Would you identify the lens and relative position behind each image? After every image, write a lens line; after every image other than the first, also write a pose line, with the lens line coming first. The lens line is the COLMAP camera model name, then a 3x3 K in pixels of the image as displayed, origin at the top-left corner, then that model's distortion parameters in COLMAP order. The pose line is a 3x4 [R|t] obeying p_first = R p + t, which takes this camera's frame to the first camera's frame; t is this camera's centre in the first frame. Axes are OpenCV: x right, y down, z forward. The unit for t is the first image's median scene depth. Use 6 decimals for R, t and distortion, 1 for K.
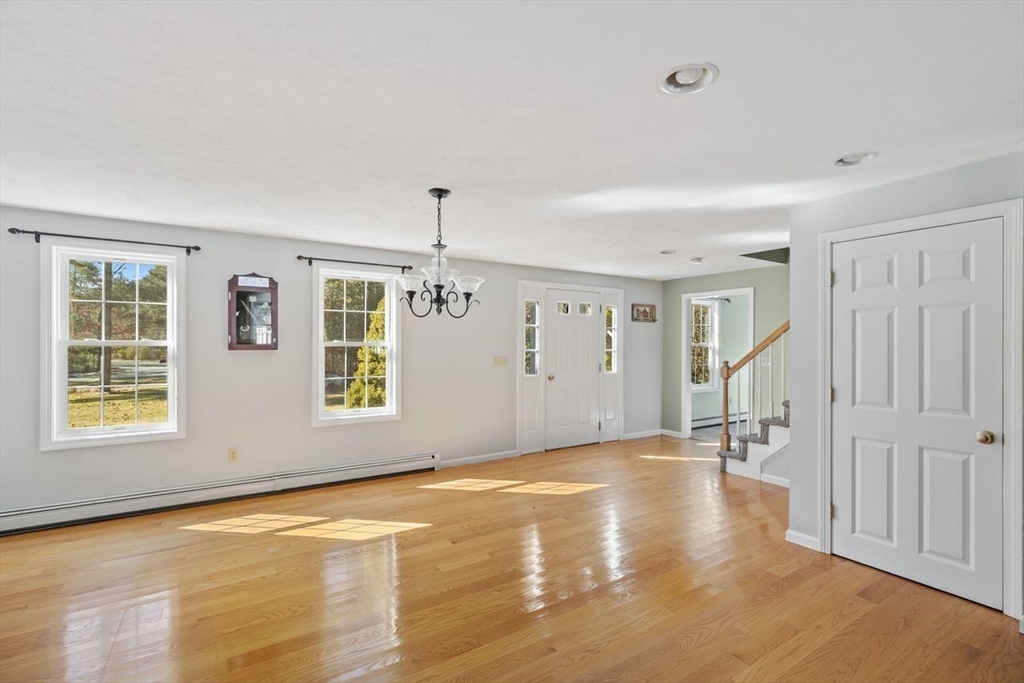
lens RADIAL K [[462.1, 0, 492.8], [0, 462.1, 341.7], [0, 0, 1]] dist [-0.010914, 0.004963]
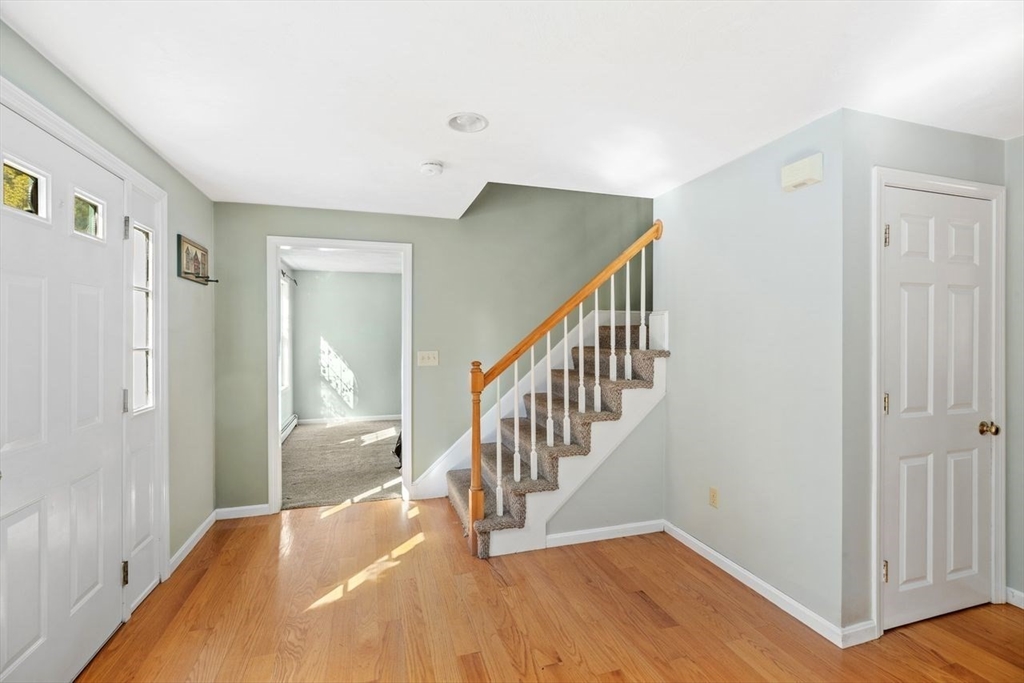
lens RADIAL K [[462.1, 0, 509.8], [0, 462.1, 336.0], [0, 0, 1]] dist [-0.010914, 0.004963]
pose [[0.240330, 0.001117, 0.970691, -0.037333], [-0.003982, 0.999992, -0.000164, 0.009796], [-0.970683, -0.003825, 0.240333, 0.787850]]
